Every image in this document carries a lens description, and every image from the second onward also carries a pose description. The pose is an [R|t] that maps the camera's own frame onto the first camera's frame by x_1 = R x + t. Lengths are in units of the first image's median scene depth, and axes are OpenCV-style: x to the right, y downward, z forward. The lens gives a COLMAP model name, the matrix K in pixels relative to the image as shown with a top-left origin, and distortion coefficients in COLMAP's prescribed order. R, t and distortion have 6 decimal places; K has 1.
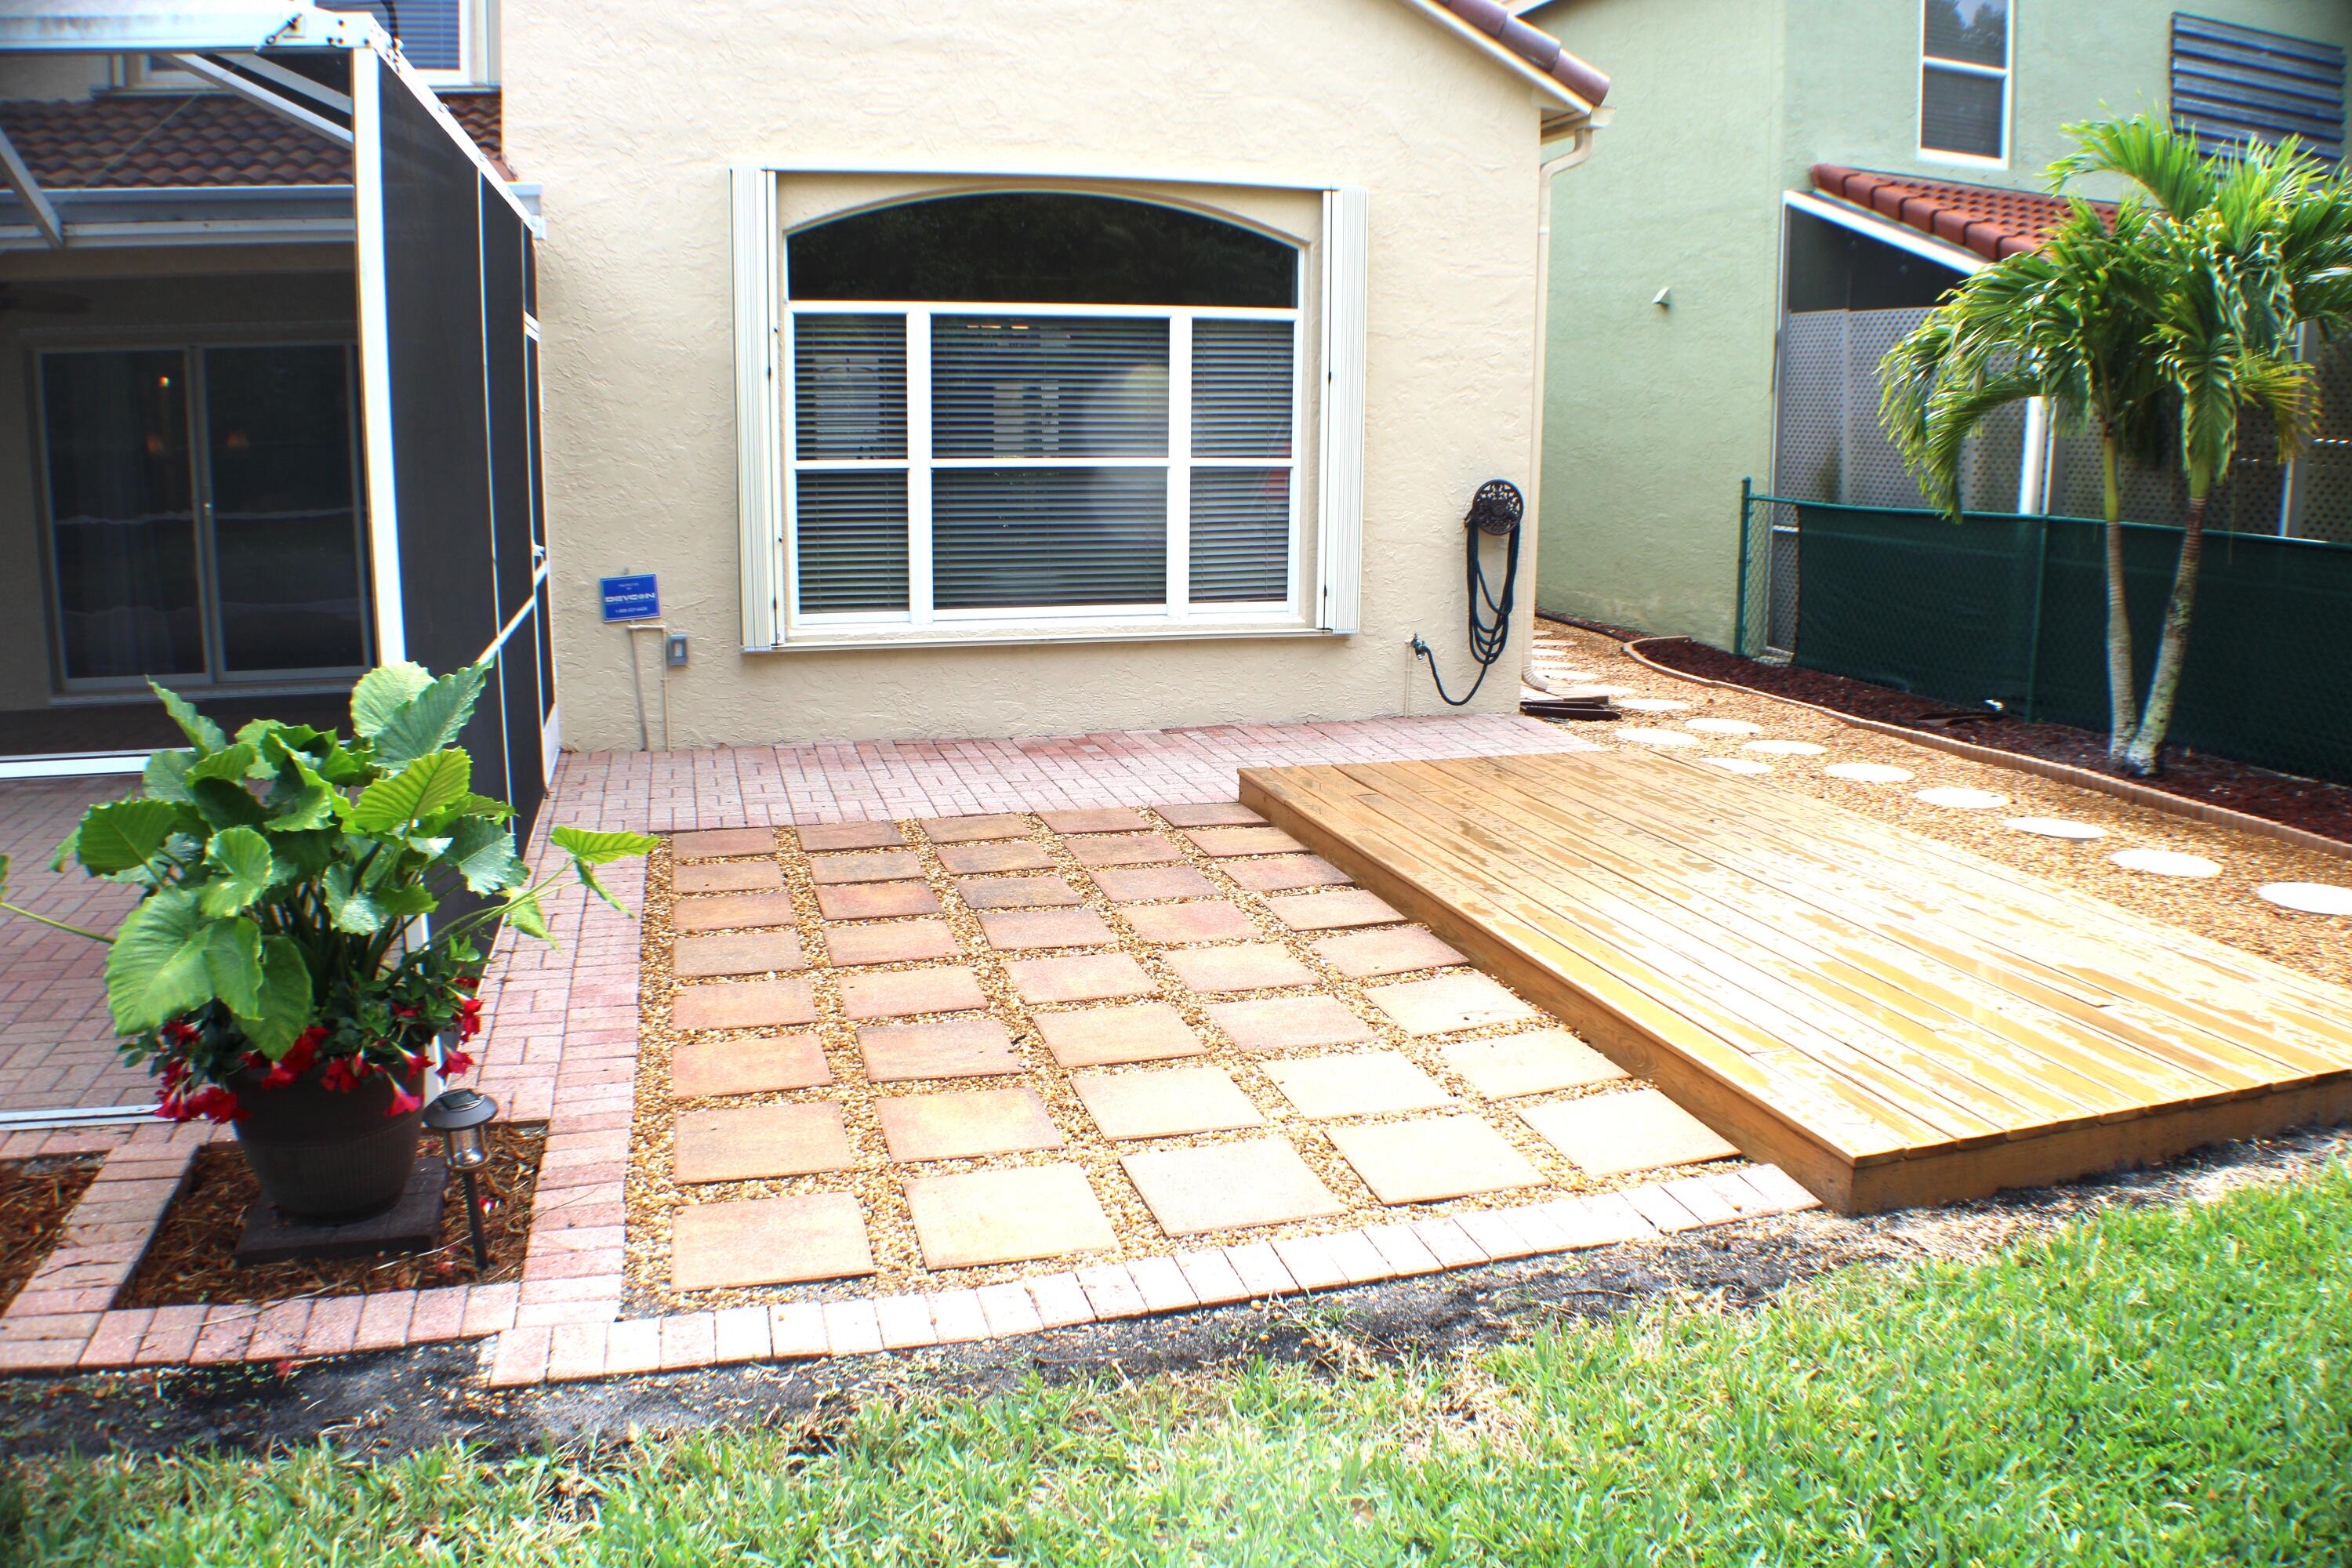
lens RADIAL K [[1755.7, 0, 1193.8], [0, 1755.7, 775.8], [0, 0, 1]] dist [-0.204361, 0.077244]
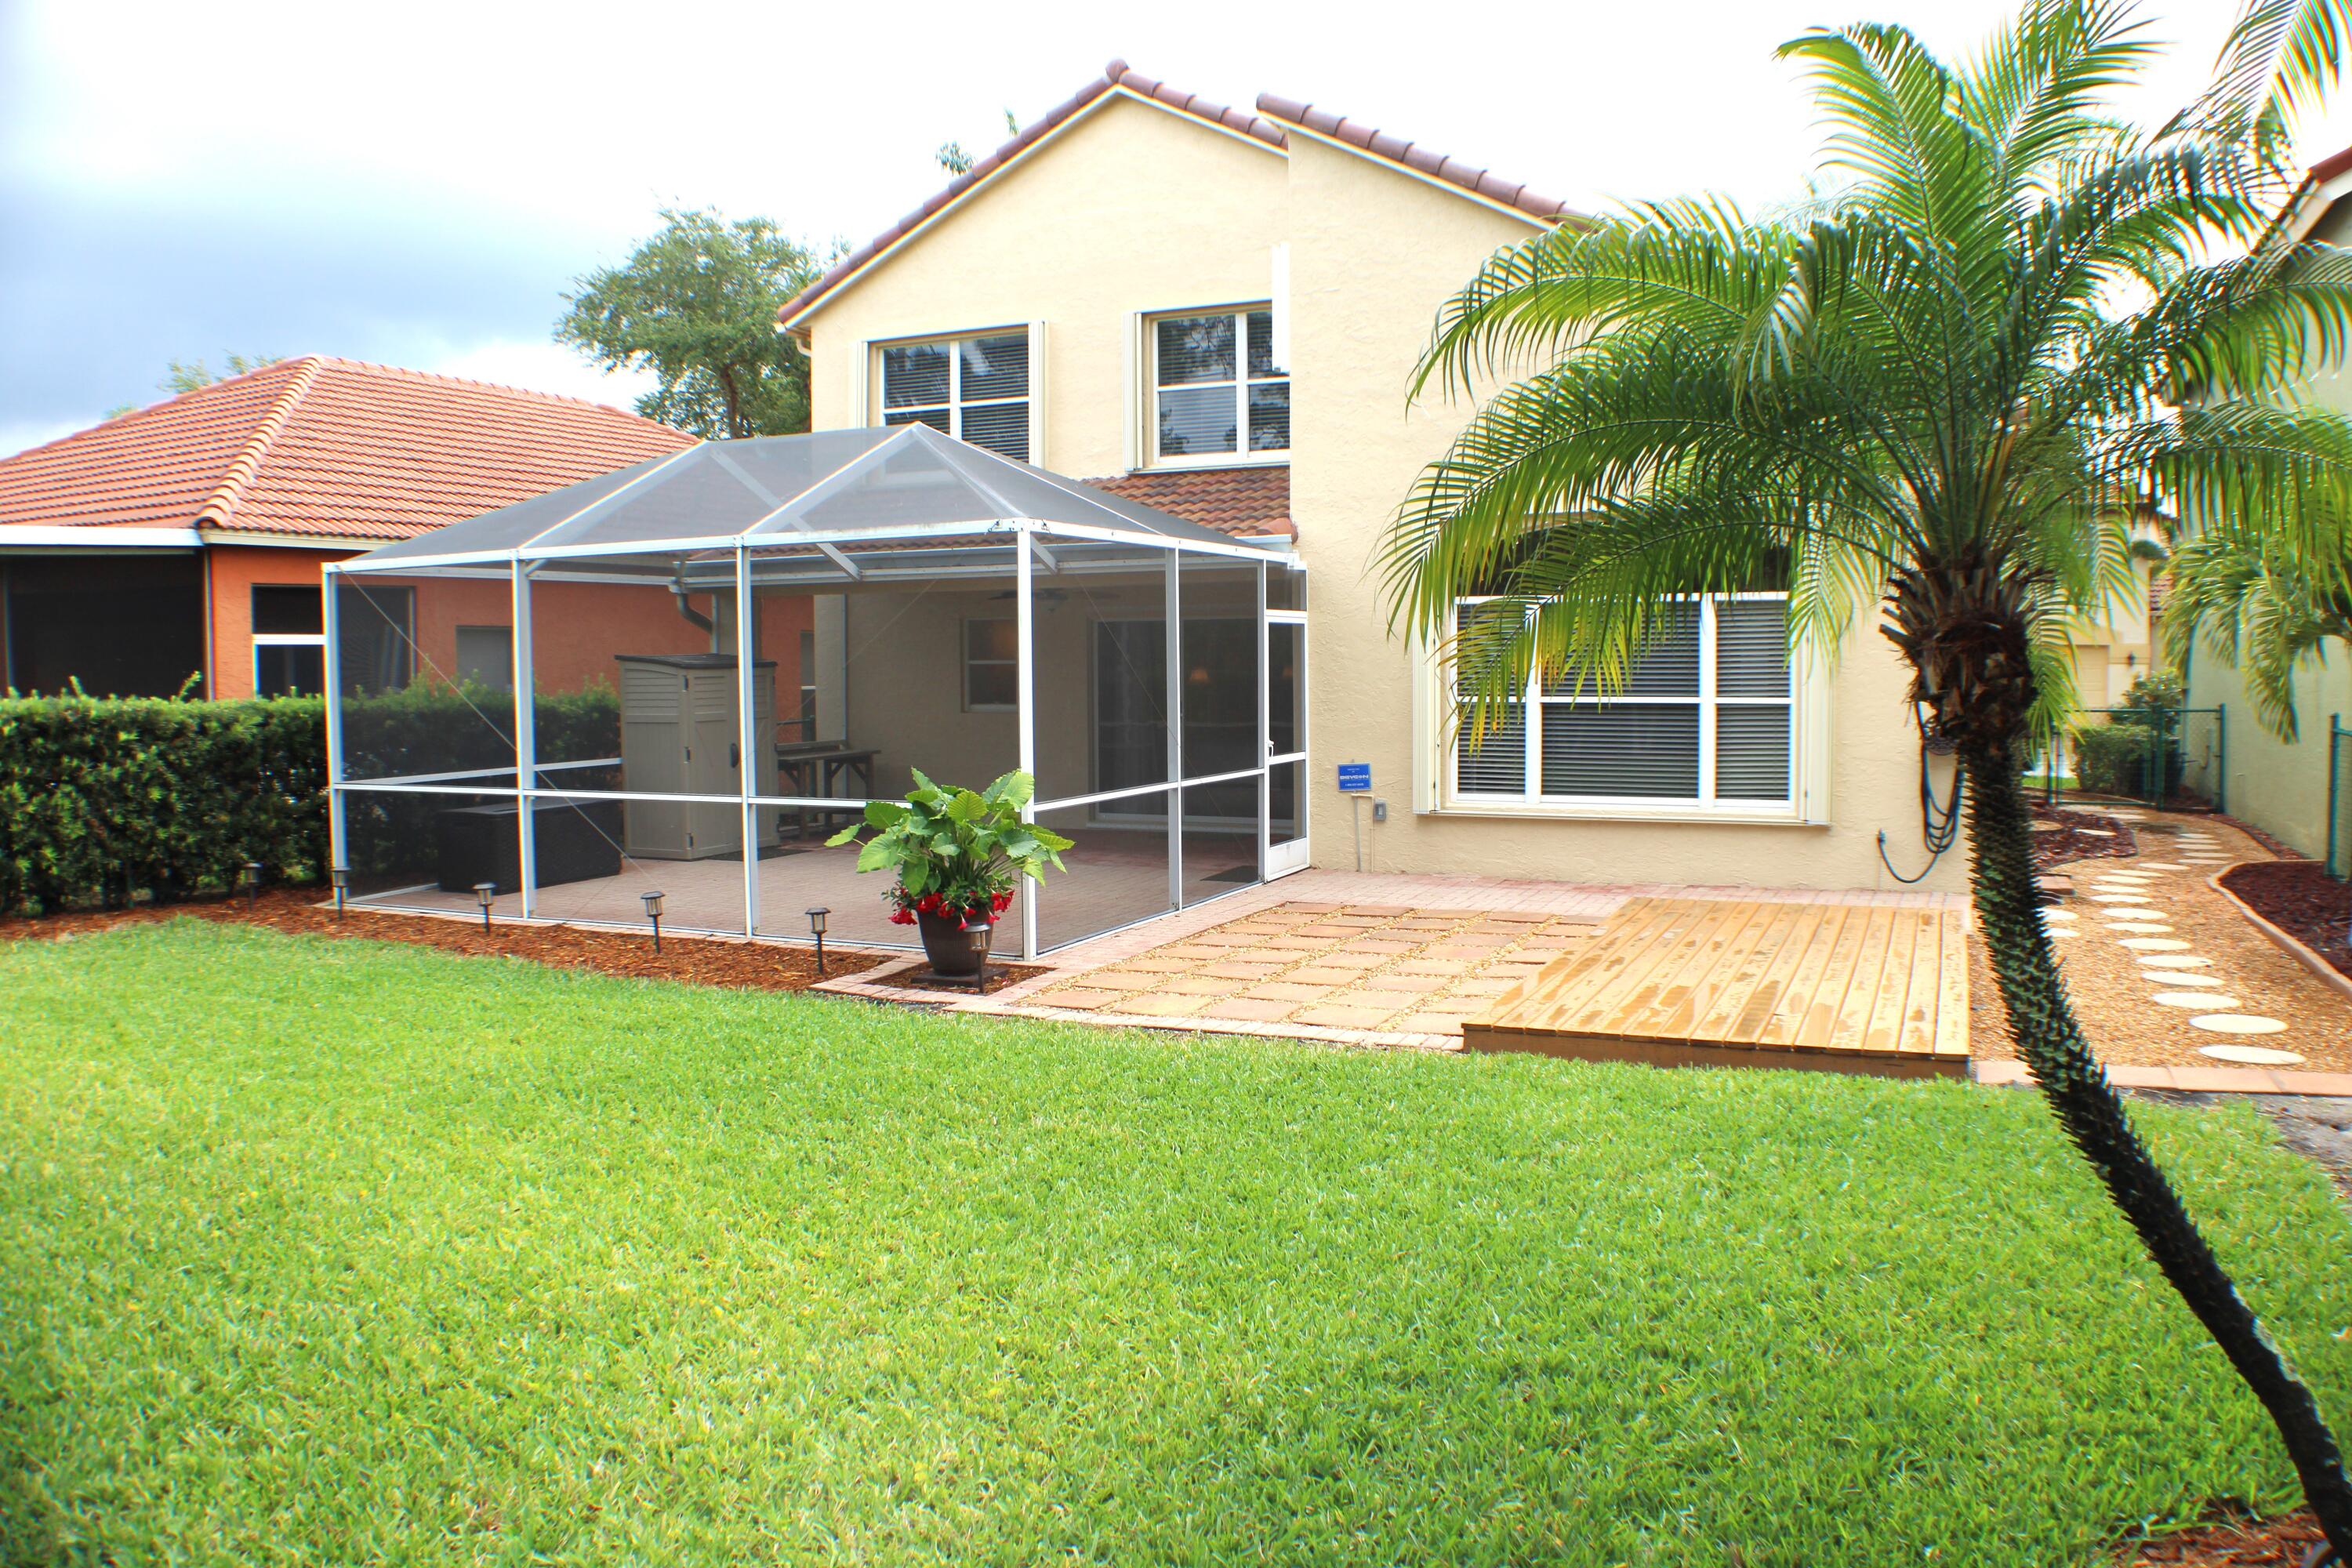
lens RADIAL K [[1755.7, 0, 1228.2], [0, 1755.7, 794.5], [0, 0, 1]] dist [-0.204361, 0.077244]
pose [[0.765844, 0.032435, -0.642208, 0.629865], [-0.112867, 0.990002, -0.084595, 0.065805], [0.633044, 0.137270, 0.761848, -0.343883]]
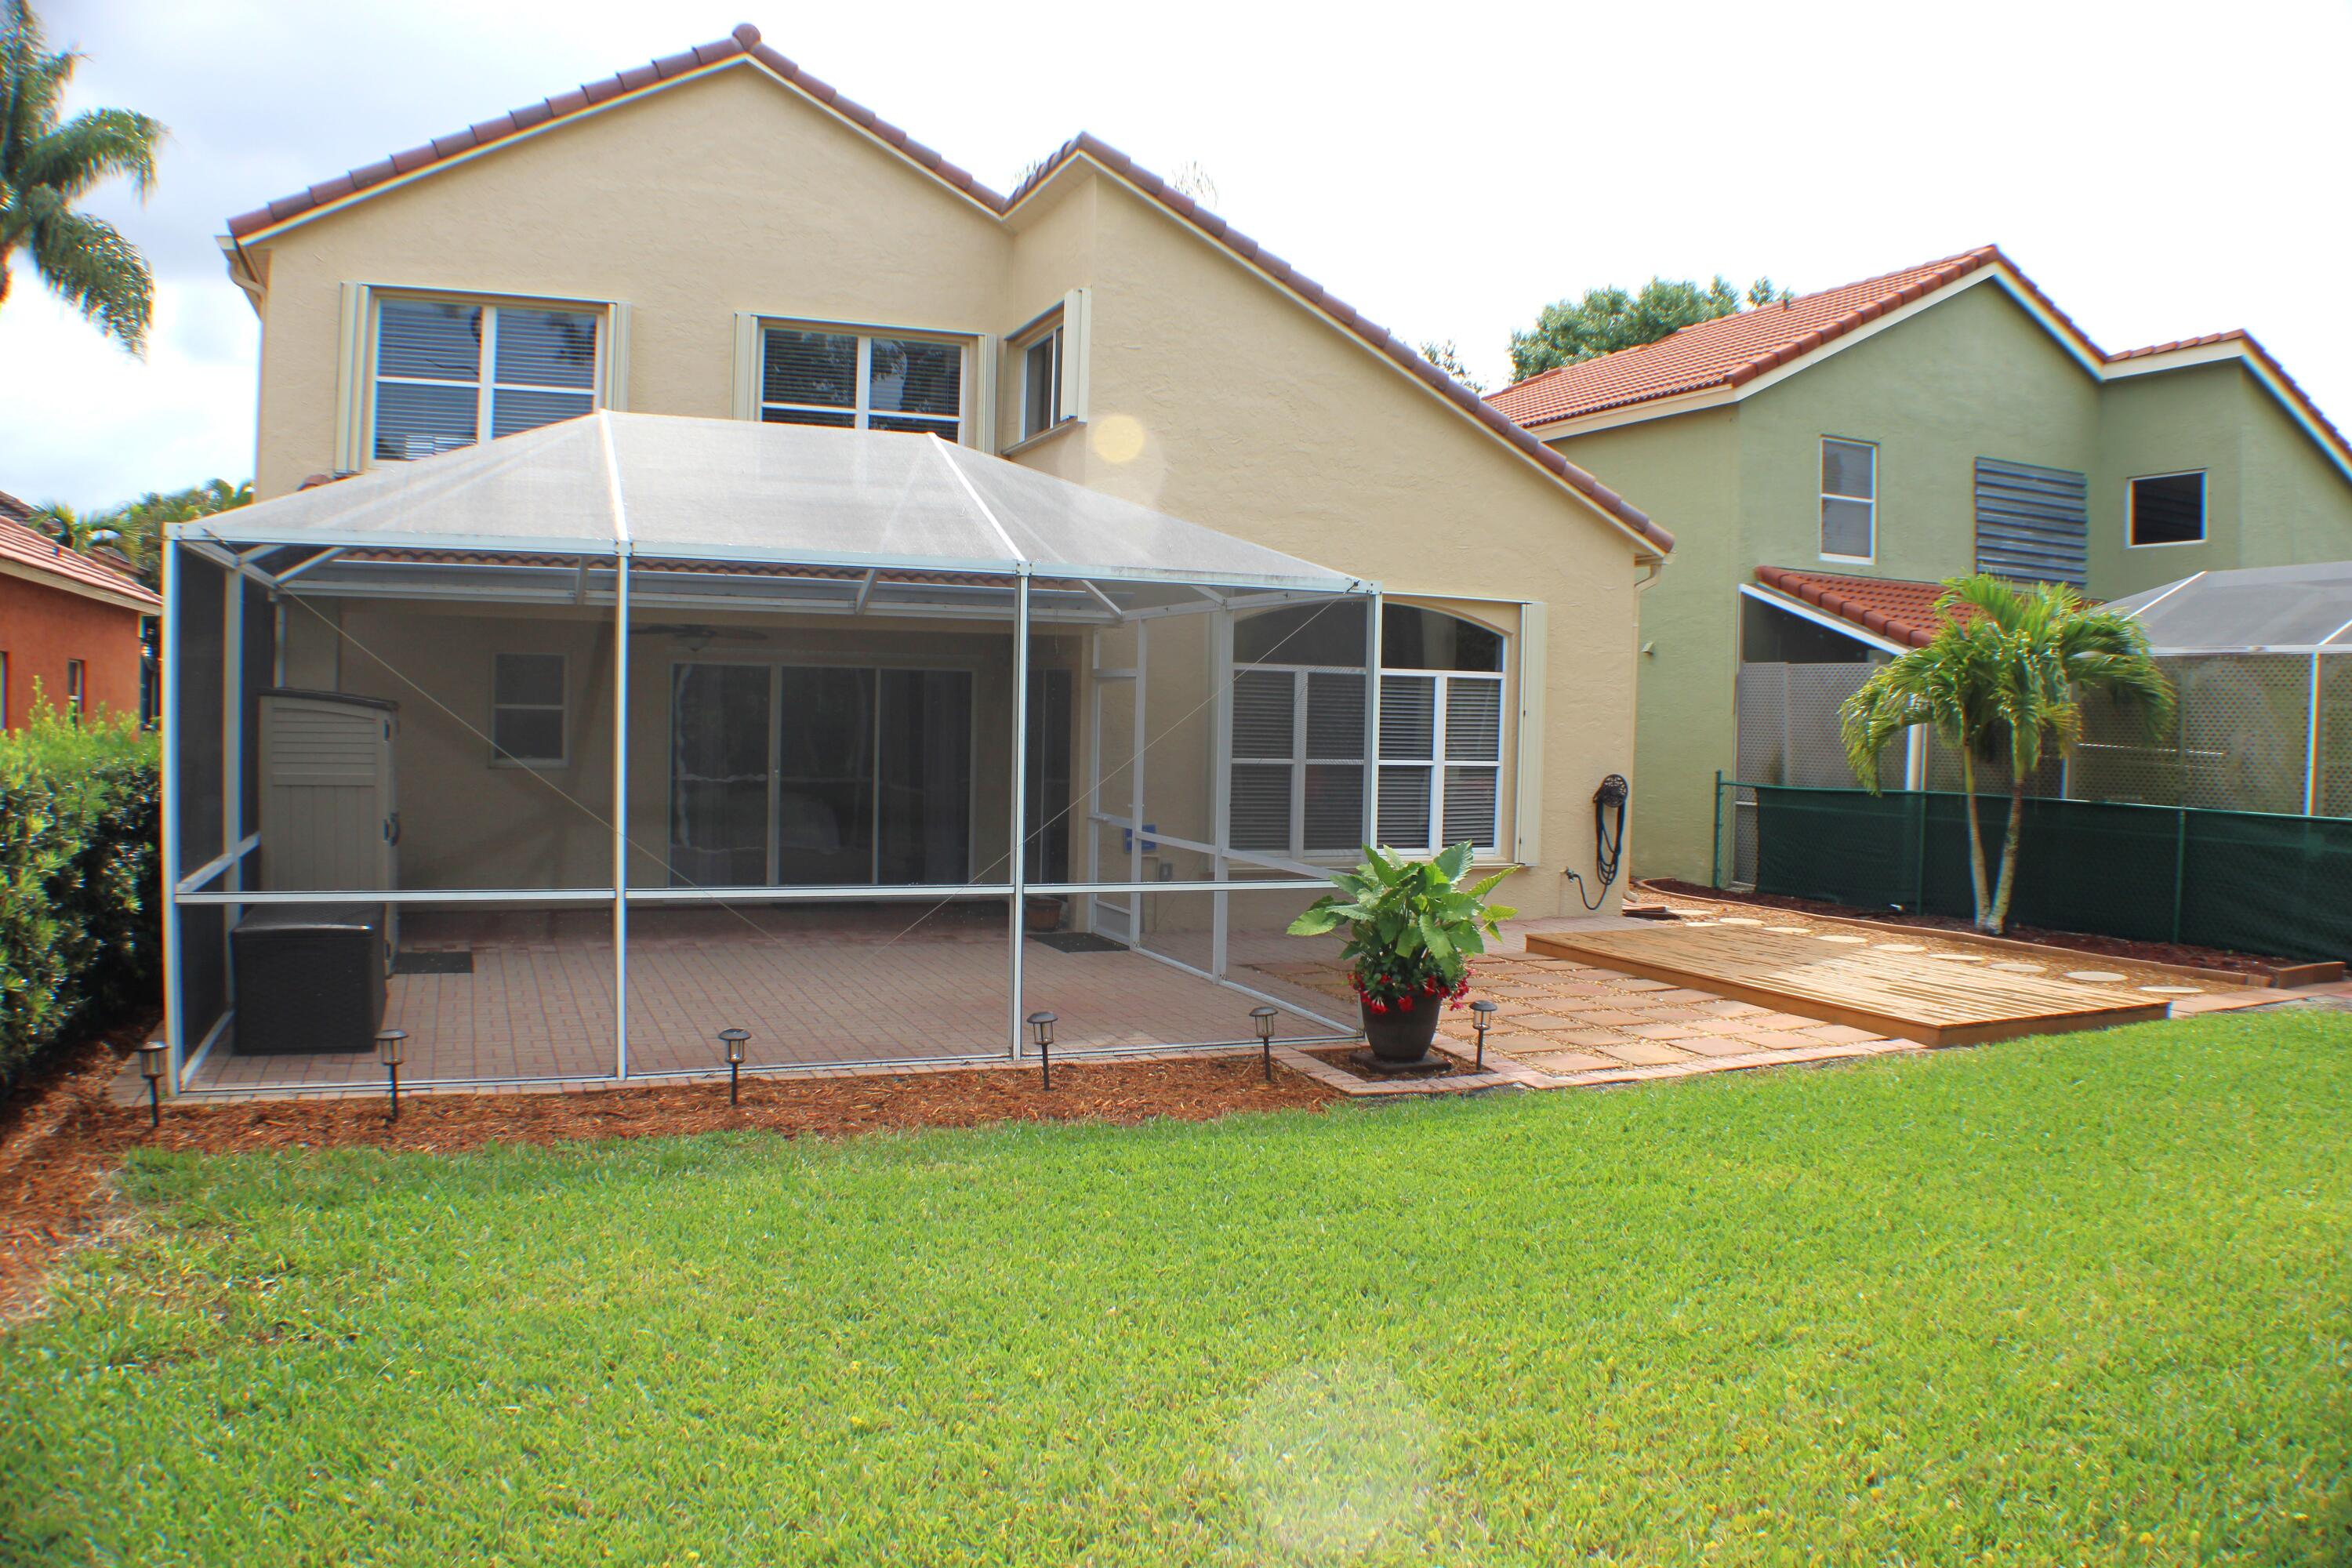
lens RADIAL K [[1755.7, 0, 1192.1], [0, 1755.7, 803.9], [0, 0, 1]] dist [-0.204361, 0.077244]
pose [[0.993330, 0.006798, 0.115105, -0.448621], [0.010091, 0.989305, -0.145511, 0.103954], [-0.114863, 0.145702, 0.982638, -0.632677]]
